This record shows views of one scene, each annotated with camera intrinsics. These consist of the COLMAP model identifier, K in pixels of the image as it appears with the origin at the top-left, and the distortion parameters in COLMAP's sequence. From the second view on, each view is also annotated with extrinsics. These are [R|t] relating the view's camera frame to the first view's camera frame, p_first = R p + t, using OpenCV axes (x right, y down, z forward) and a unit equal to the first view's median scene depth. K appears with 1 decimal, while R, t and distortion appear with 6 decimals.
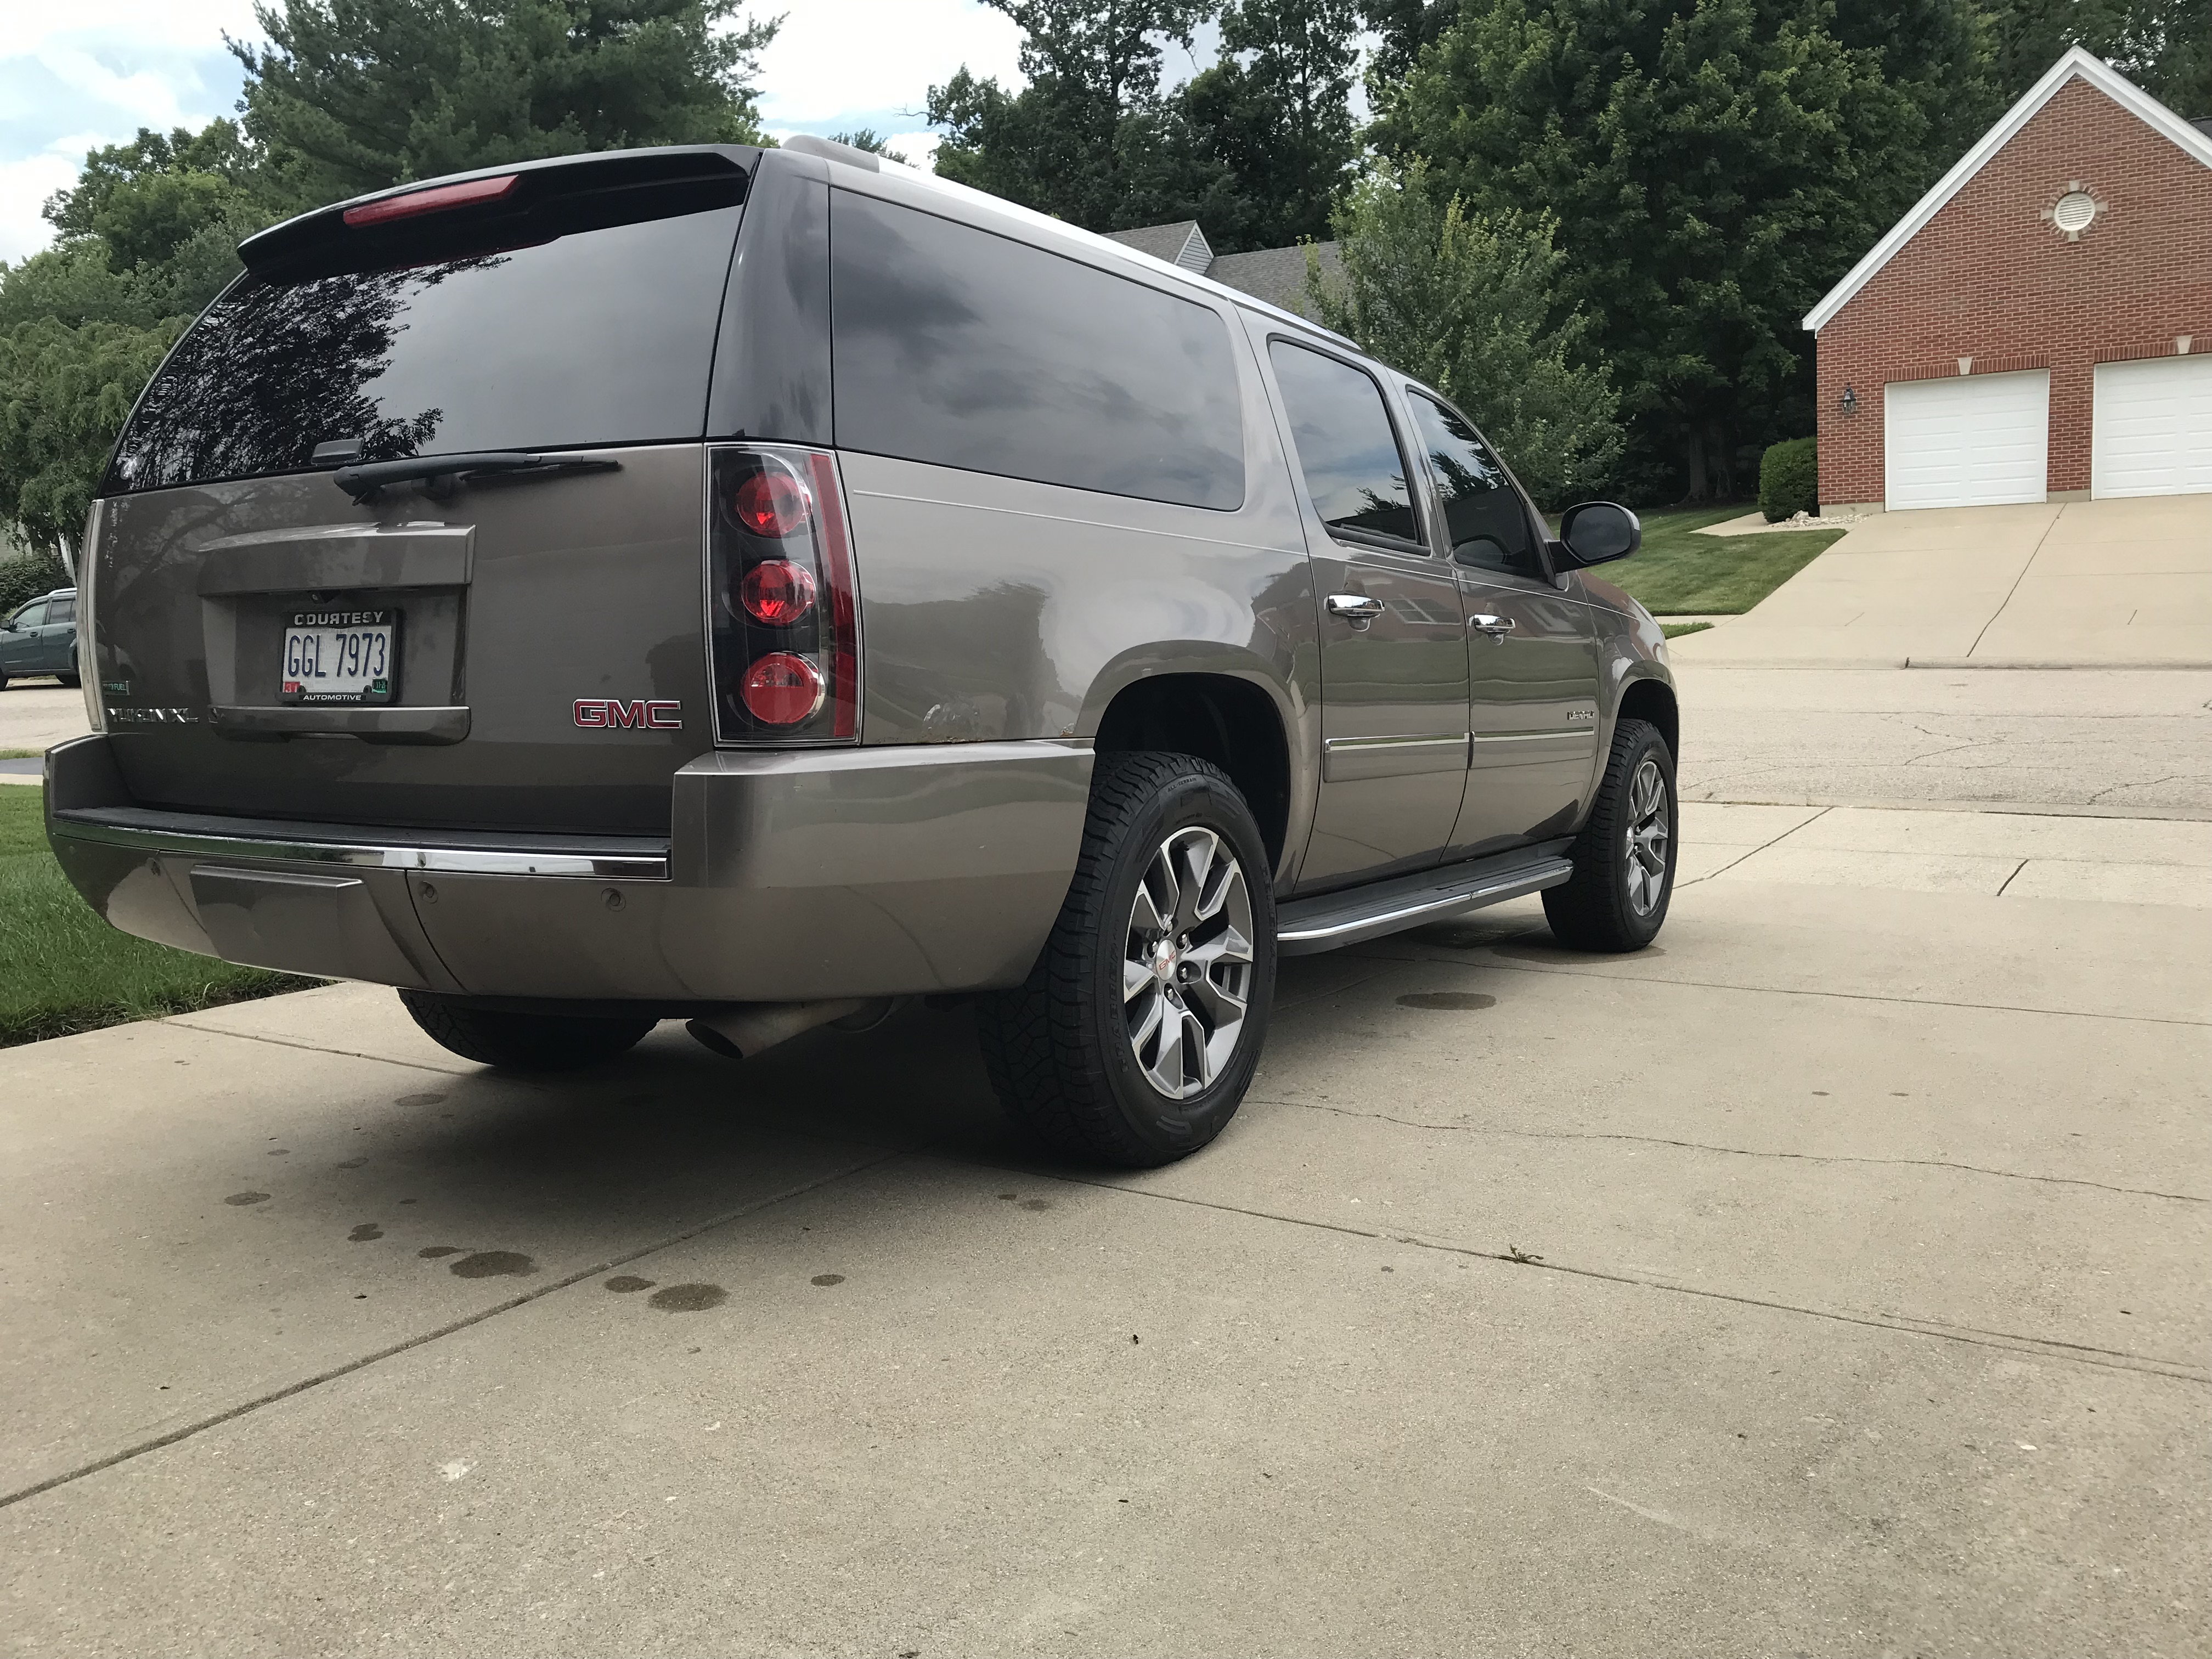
lens RADIAL K [[1835.5, 0, 1106.0], [0, 1835.5, 829.5], [0, 0, 1]] dist [0.000265, -0.012432]
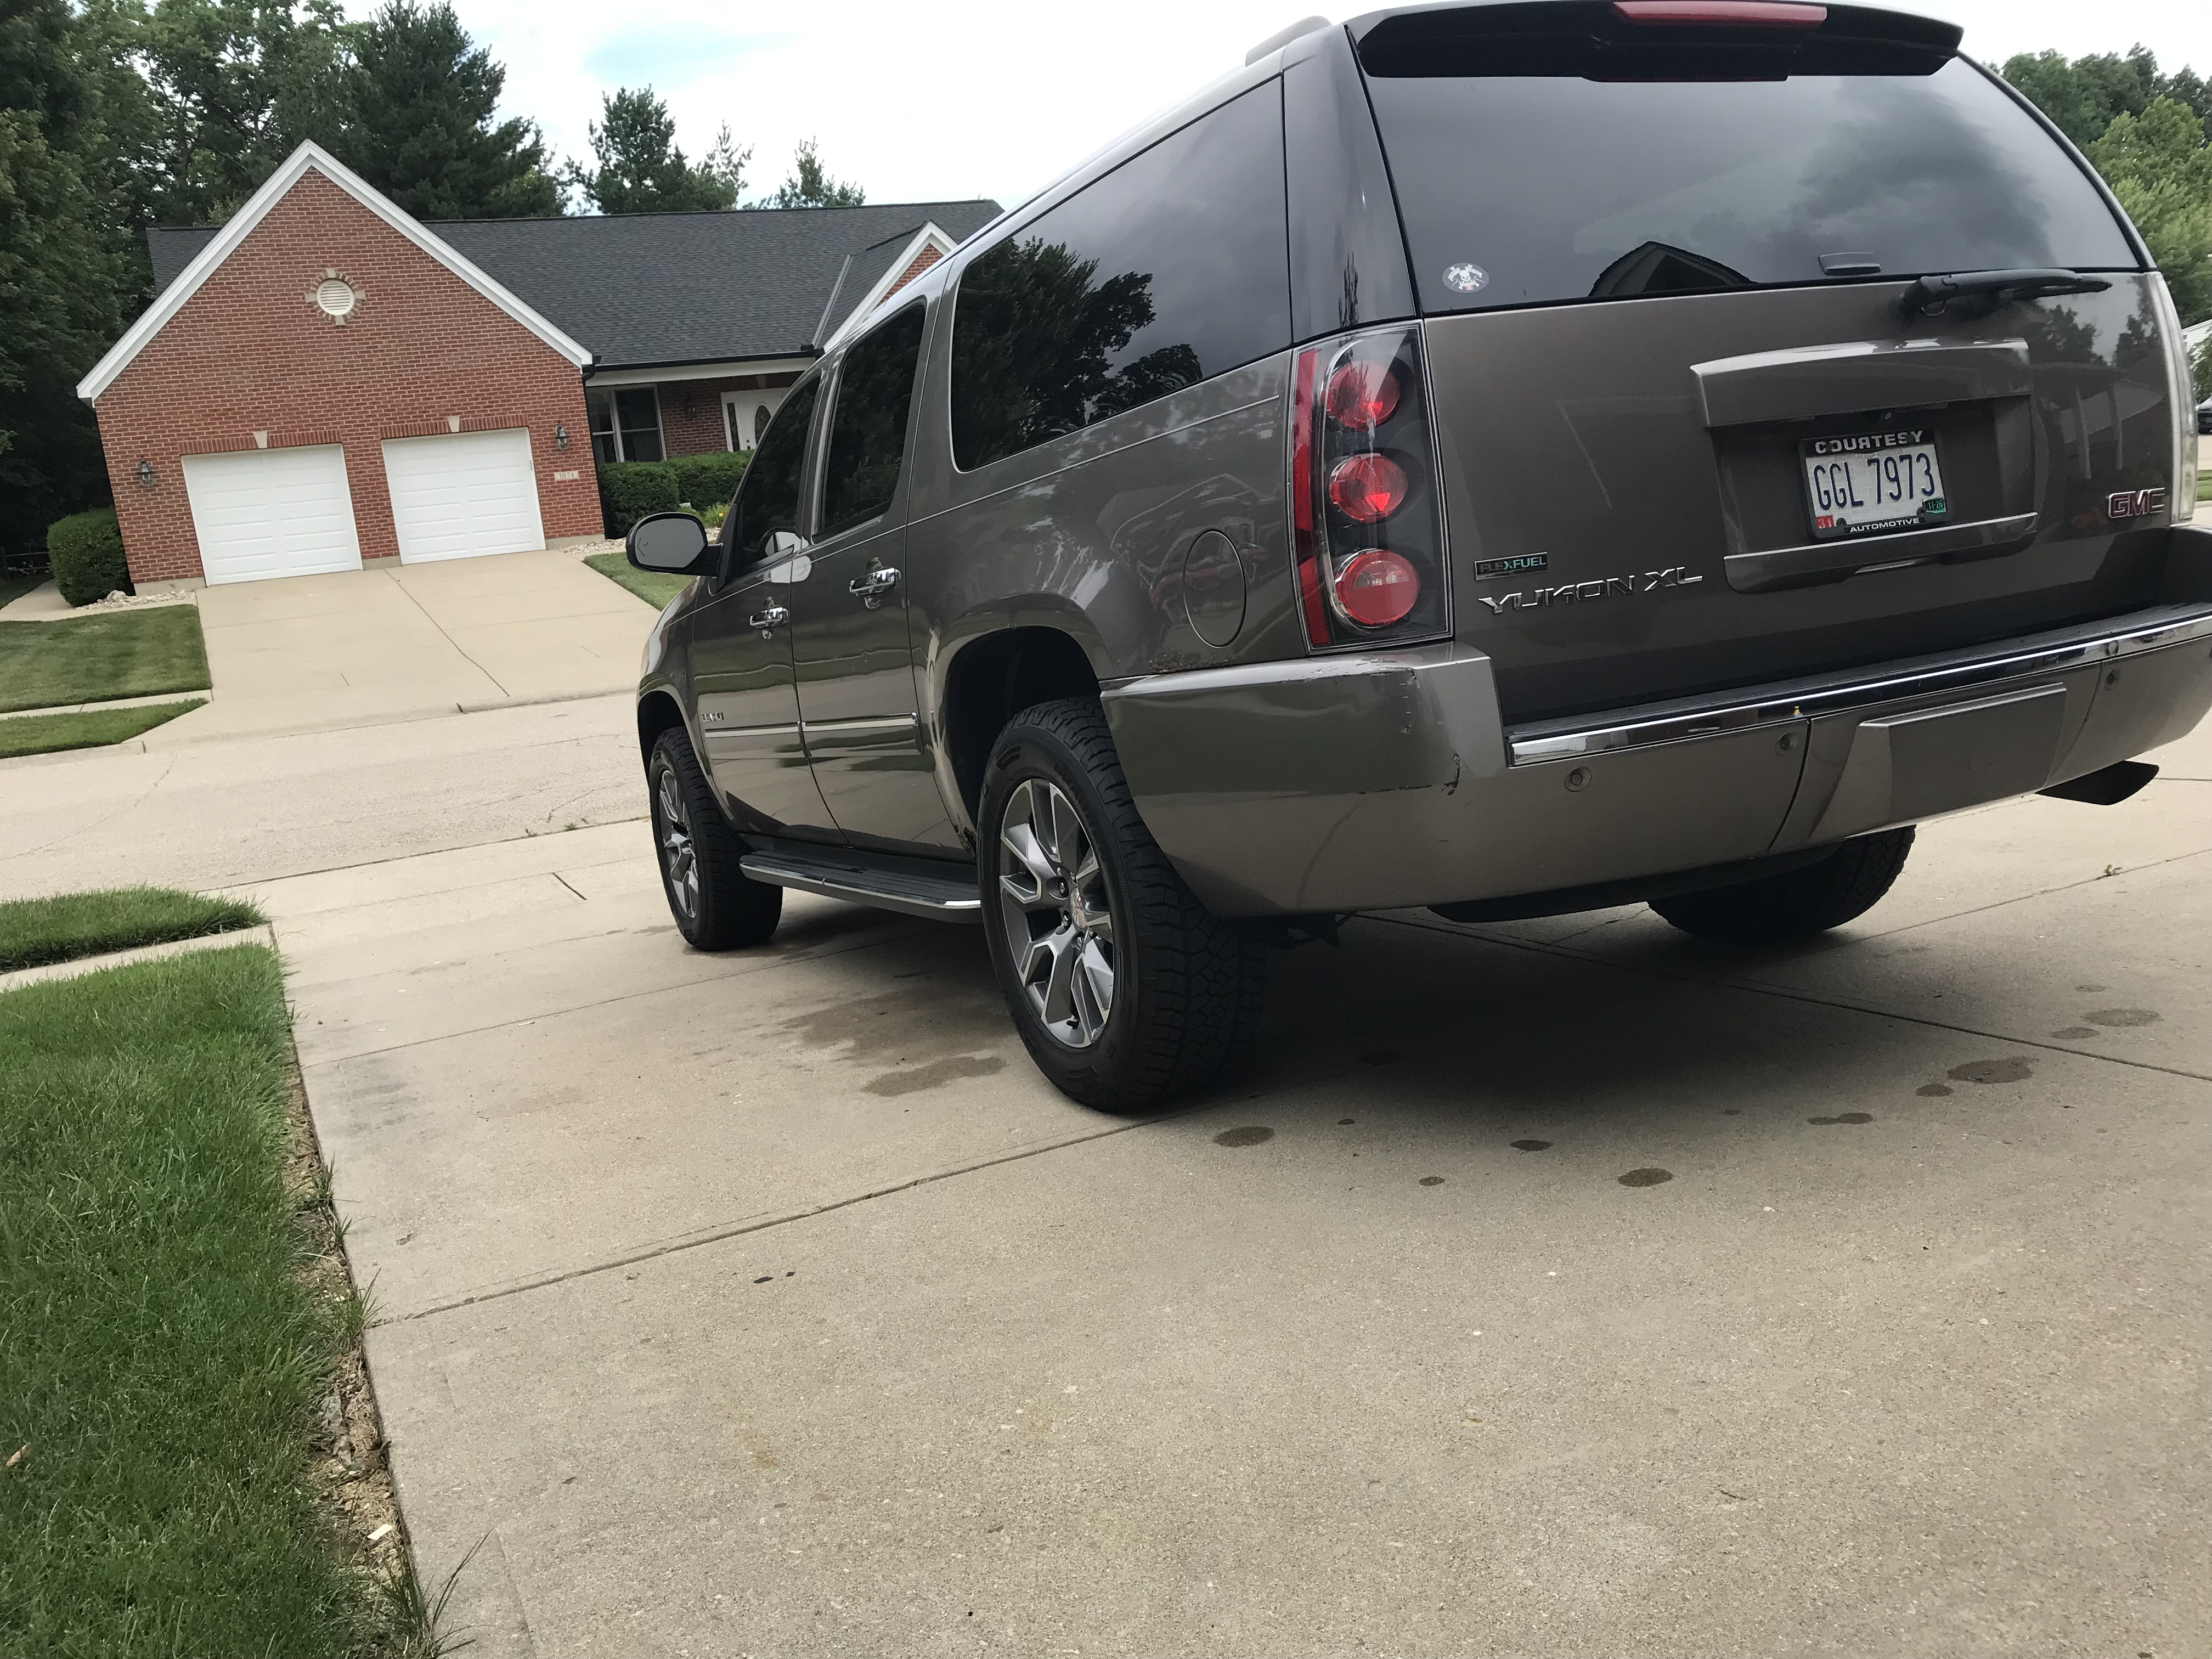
lens RADIAL K [[1802.4, 0, 1106.0], [0, 1802.4, 829.5], [0, 0, 1]] dist [0.036893, -0.038063]
pose [[0.528437, -0.158659, 0.834015, -0.165410], [0.201633, 0.977728, 0.058243, -0.006238], [-0.824681, 0.137388, 0.548659, 0.097103]]
